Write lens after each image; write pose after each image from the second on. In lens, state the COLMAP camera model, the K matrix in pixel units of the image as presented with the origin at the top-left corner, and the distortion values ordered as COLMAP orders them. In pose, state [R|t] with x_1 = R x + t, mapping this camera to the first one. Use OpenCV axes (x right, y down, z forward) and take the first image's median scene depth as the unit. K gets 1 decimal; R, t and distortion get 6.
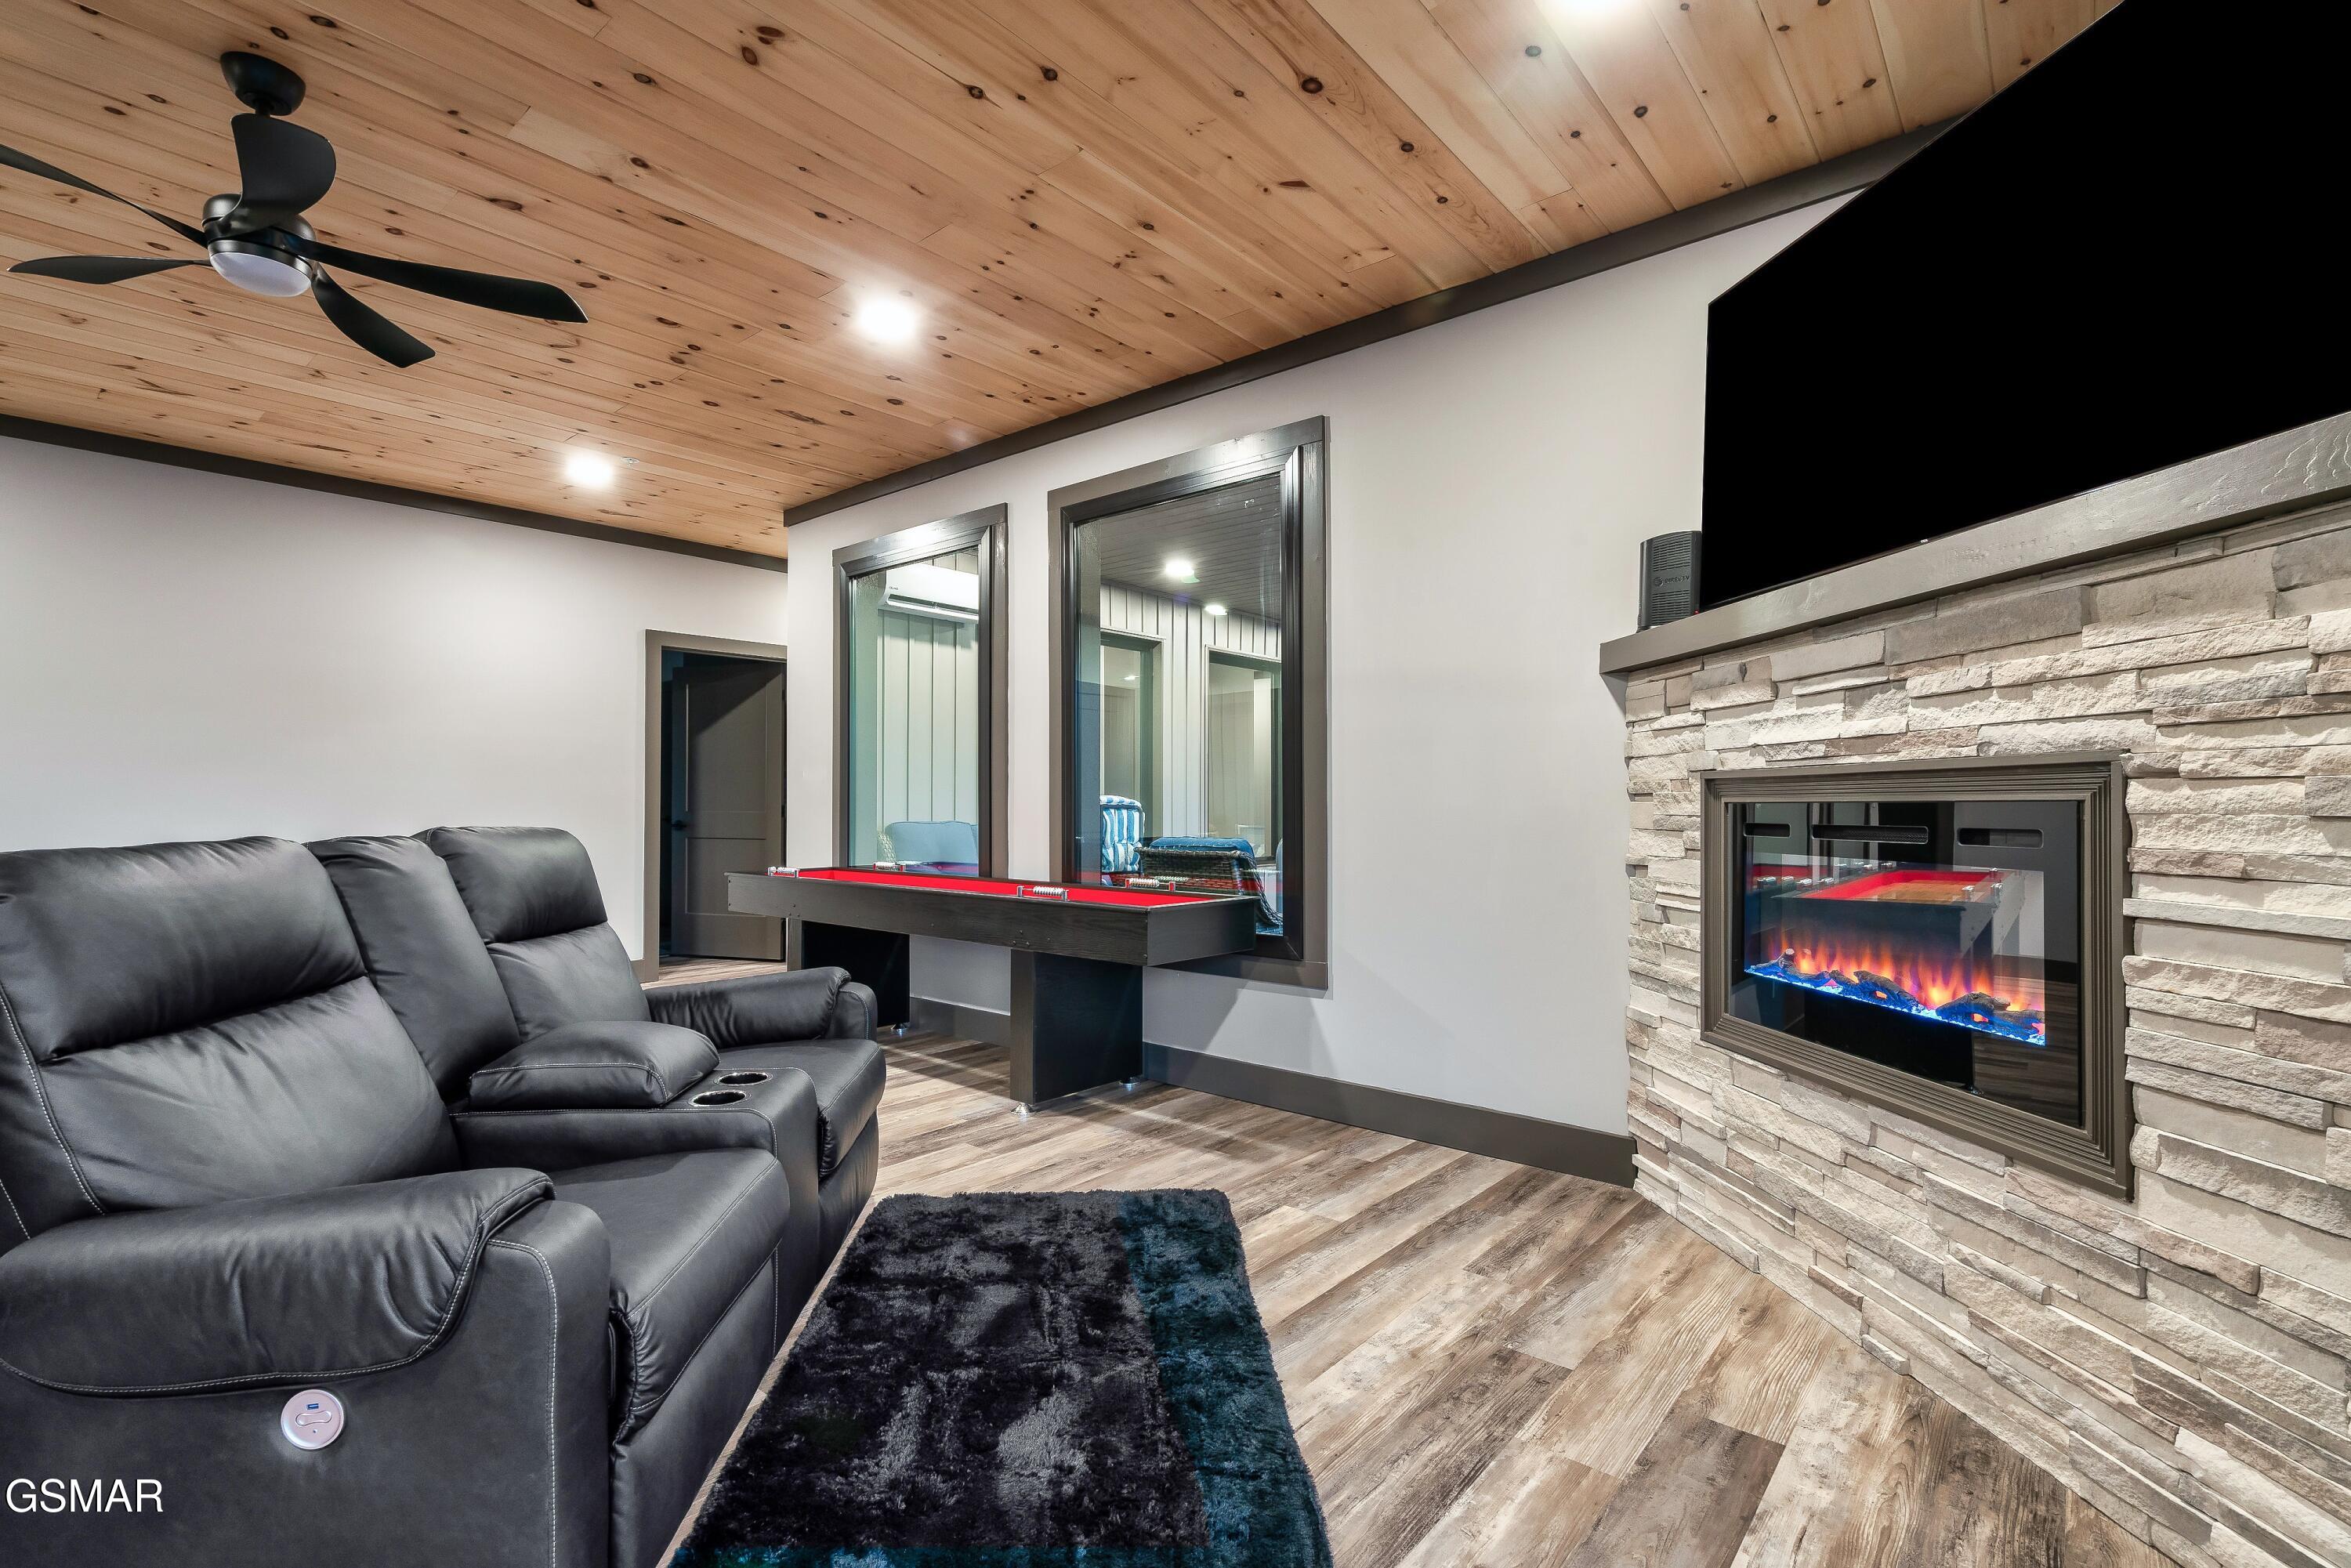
lens RADIAL K [[1069.7, 0, 1181.6], [0, 1069.7, 791.8], [0, 0, 1]] dist [-0.008990, 0.005125]
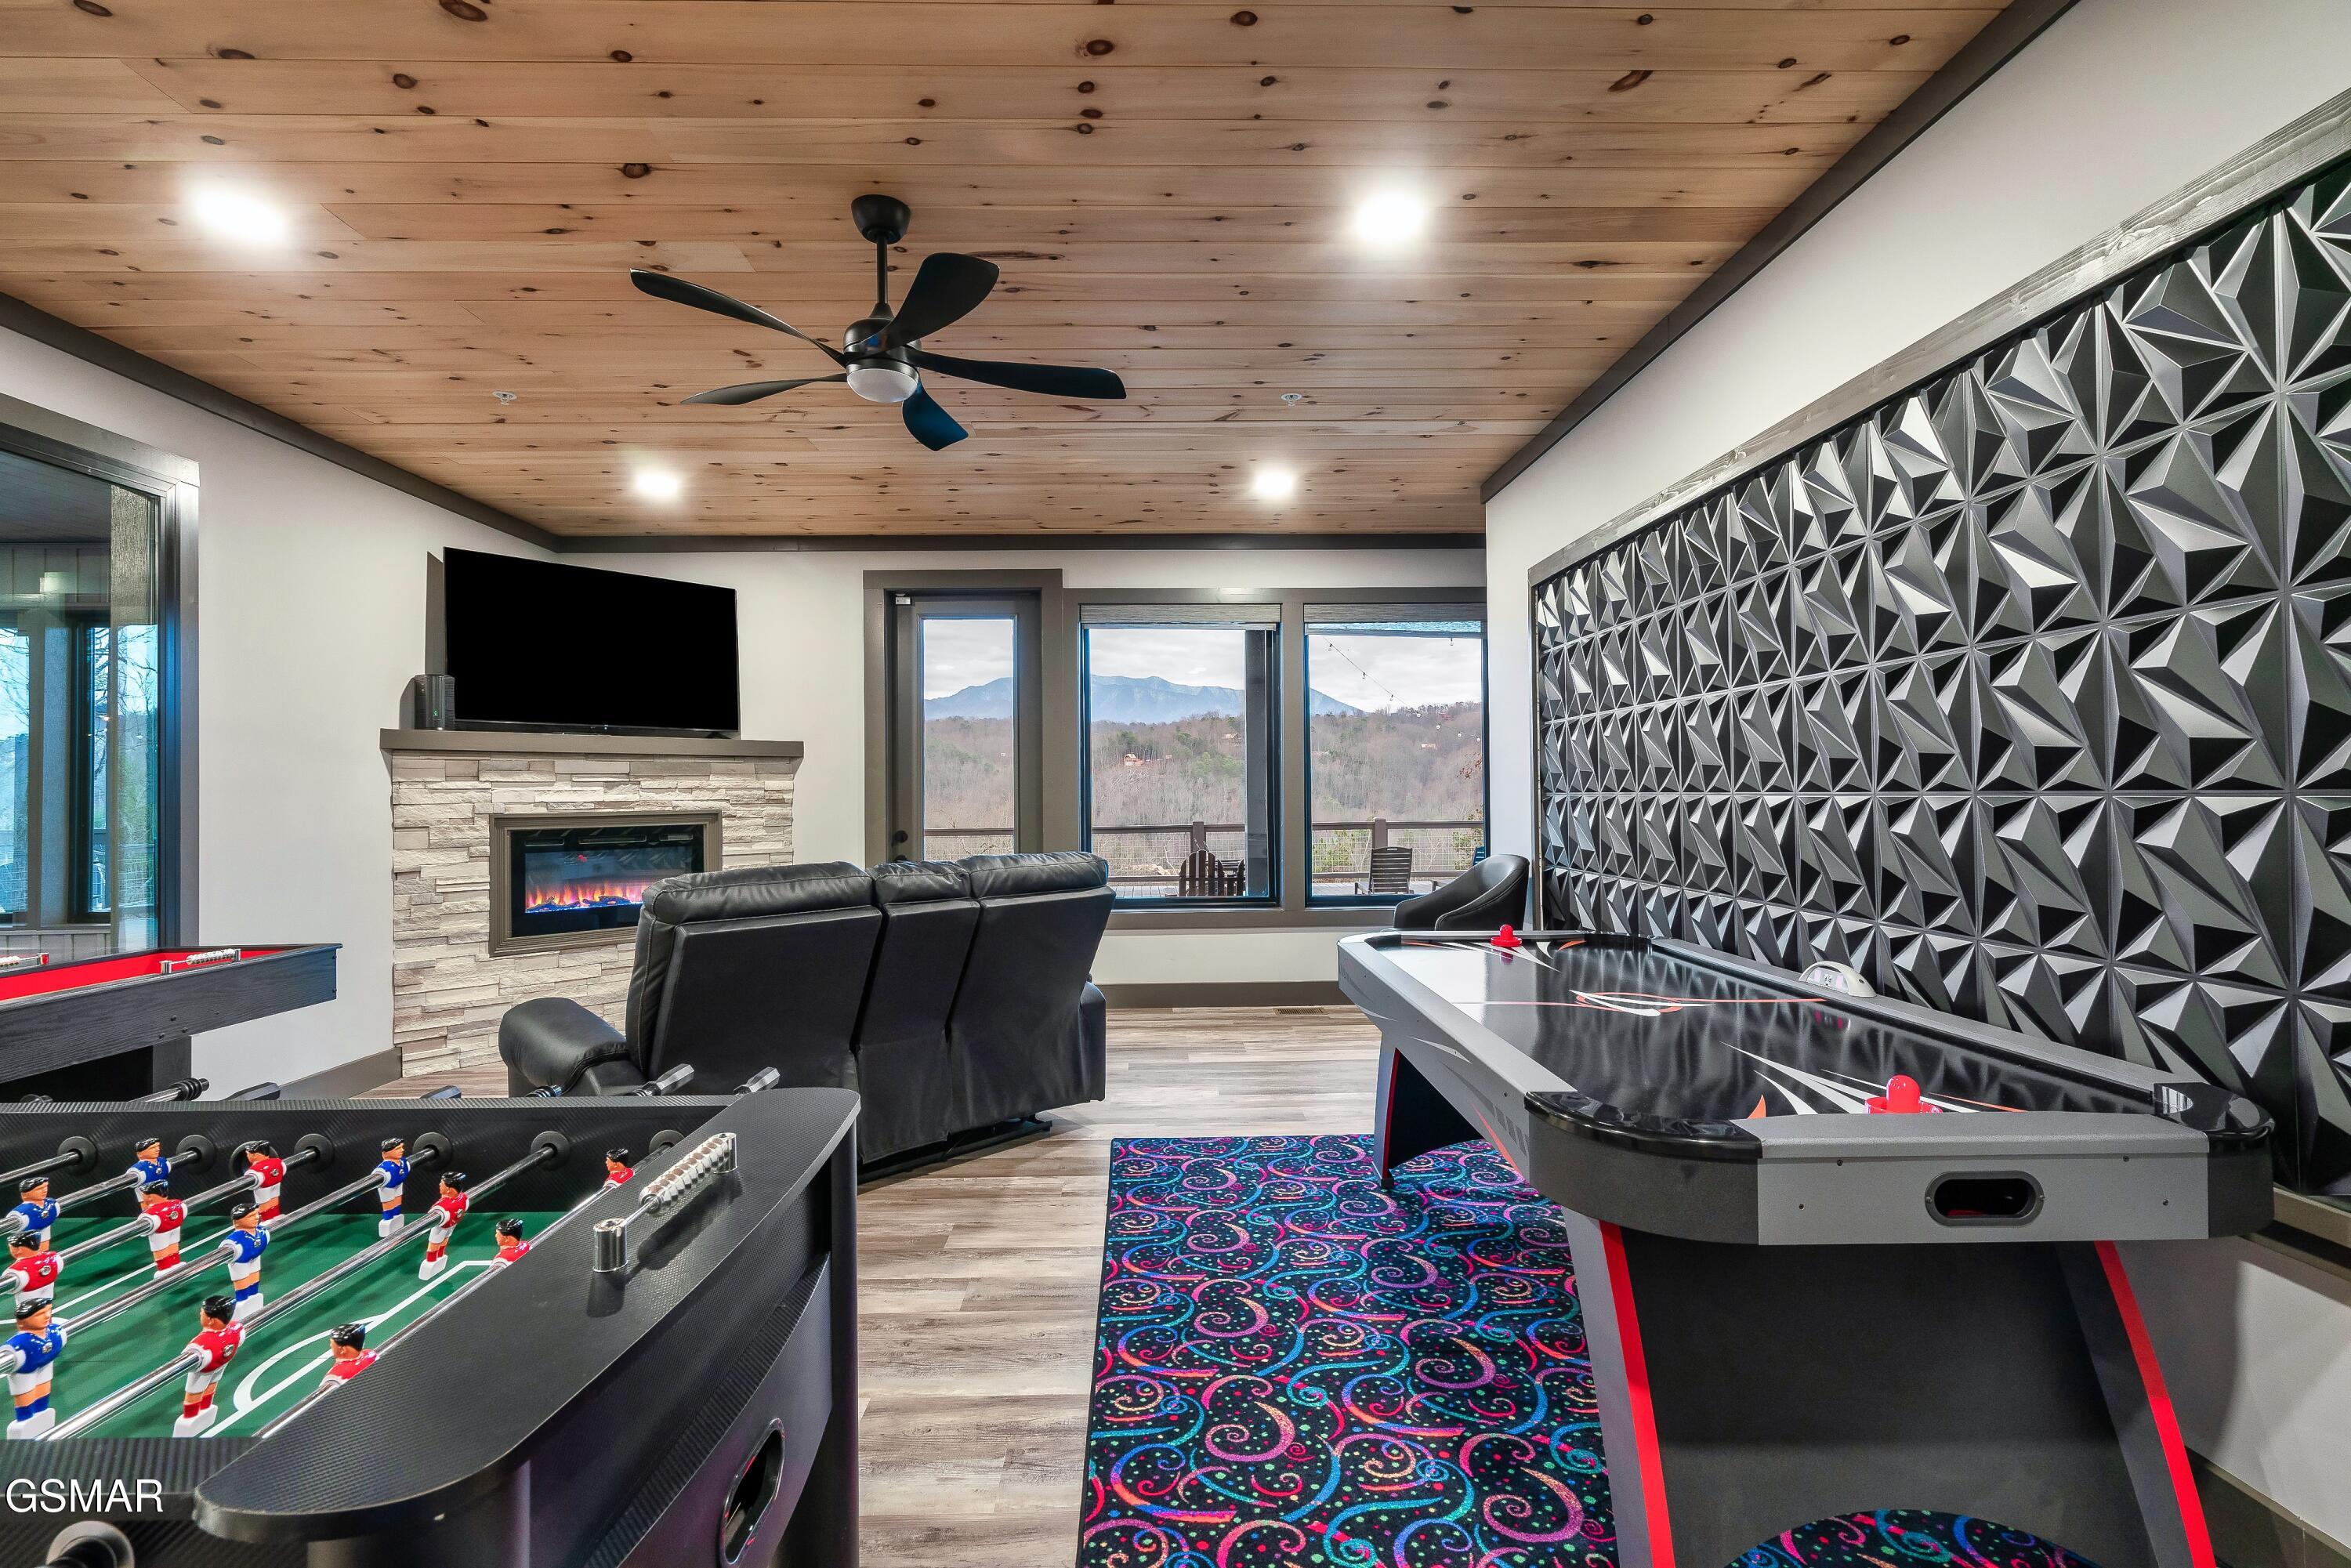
lens RADIAL K [[1069.7, 0, 1171.8], [0, 1069.7, 780.5], [0, 0, 1]] dist [-0.008990, 0.005125]
pose [[-0.665687, 0.016025, 0.746059, -1.771340], [0.001628, 0.999798, -0.020023, -0.039764], [-0.746229, -0.012115, -0.665579, 1.404721]]
